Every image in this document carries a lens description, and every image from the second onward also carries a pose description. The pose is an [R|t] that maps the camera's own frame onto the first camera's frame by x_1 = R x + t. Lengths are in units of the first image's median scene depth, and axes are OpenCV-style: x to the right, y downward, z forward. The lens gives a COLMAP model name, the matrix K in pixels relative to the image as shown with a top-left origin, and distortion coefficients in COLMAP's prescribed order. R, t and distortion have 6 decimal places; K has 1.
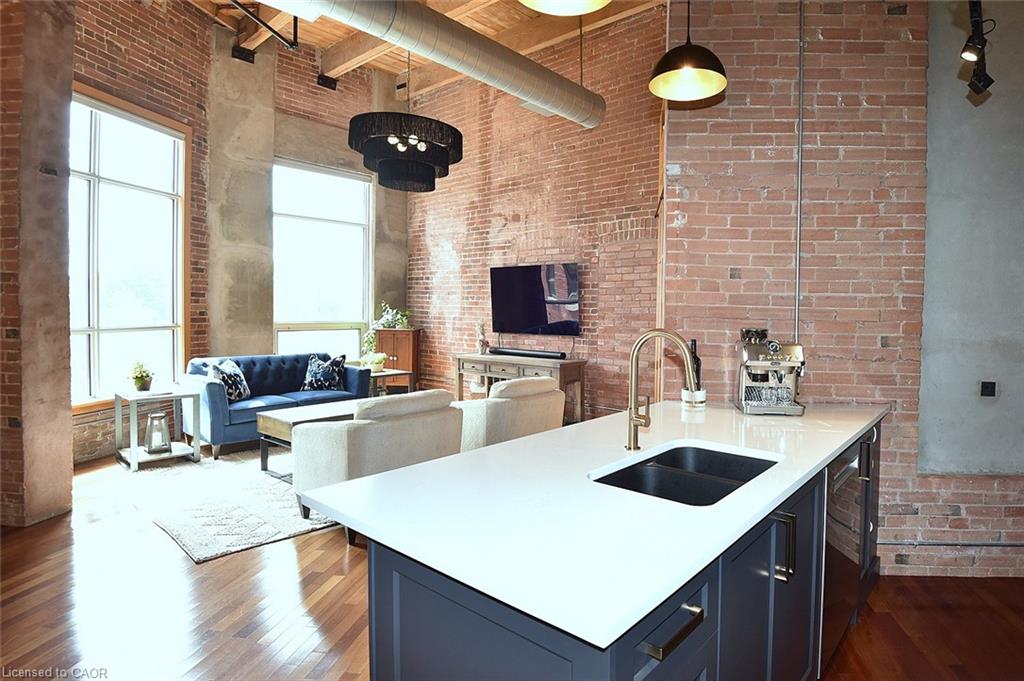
lens RADIAL K [[540.9, 0, 594.3], [0, 540.9, 318.0], [0, 0, 1]] dist [-0.004000, -0.026671]
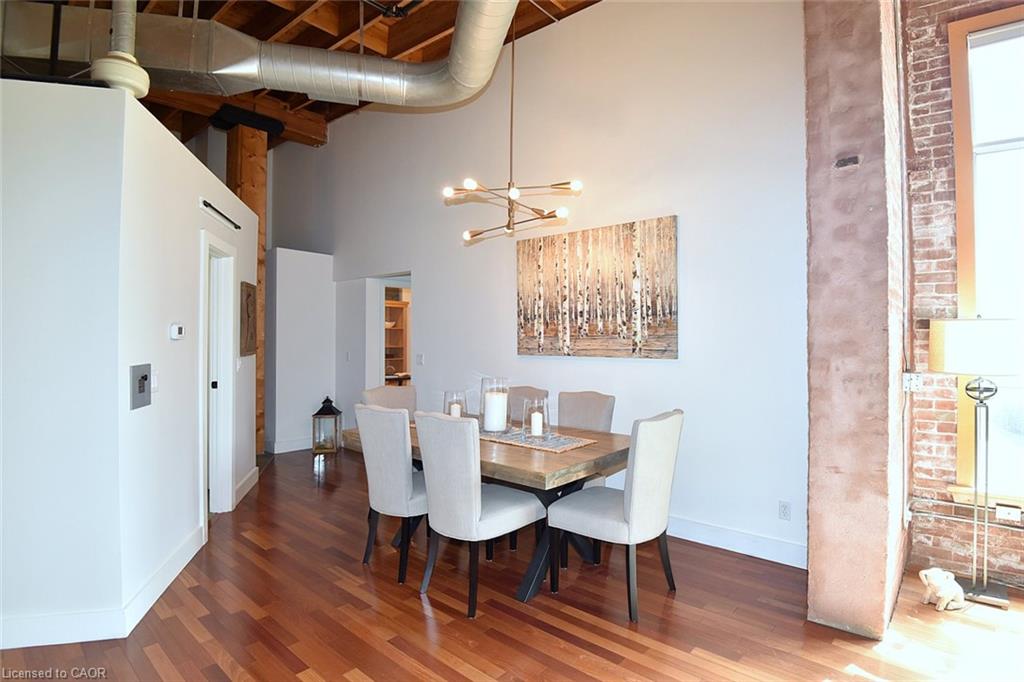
lens RADIAL K [[484.1, 0, 528.8], [0, 484.1, 337.7], [0, 0, 1]] dist [-0.013461, -0.020276]
pose [[-0.575477, -0.012920, -0.817716, -0.123100], [-0.025414, 0.999675, 0.002091, -0.011360], [0.817423, 0.021984, -0.575618, 0.536170]]
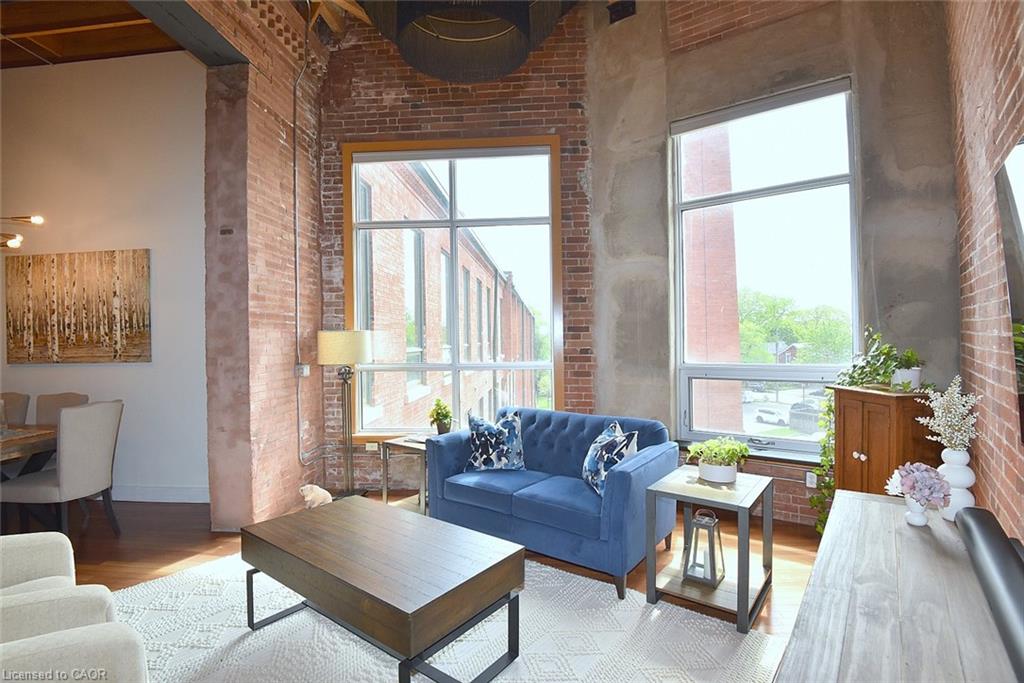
lens RADIAL K [[484.1, 0, 528.8], [0, 484.1, 338.2], [0, 0, 1]] dist [-0.013461, -0.020276]
pose [[0.017017, -0.012889, -0.999772, 0.015820], [-0.004586, 0.999905, -0.012969, -0.018087], [0.999845, 0.004806, 0.016957, 0.868794]]
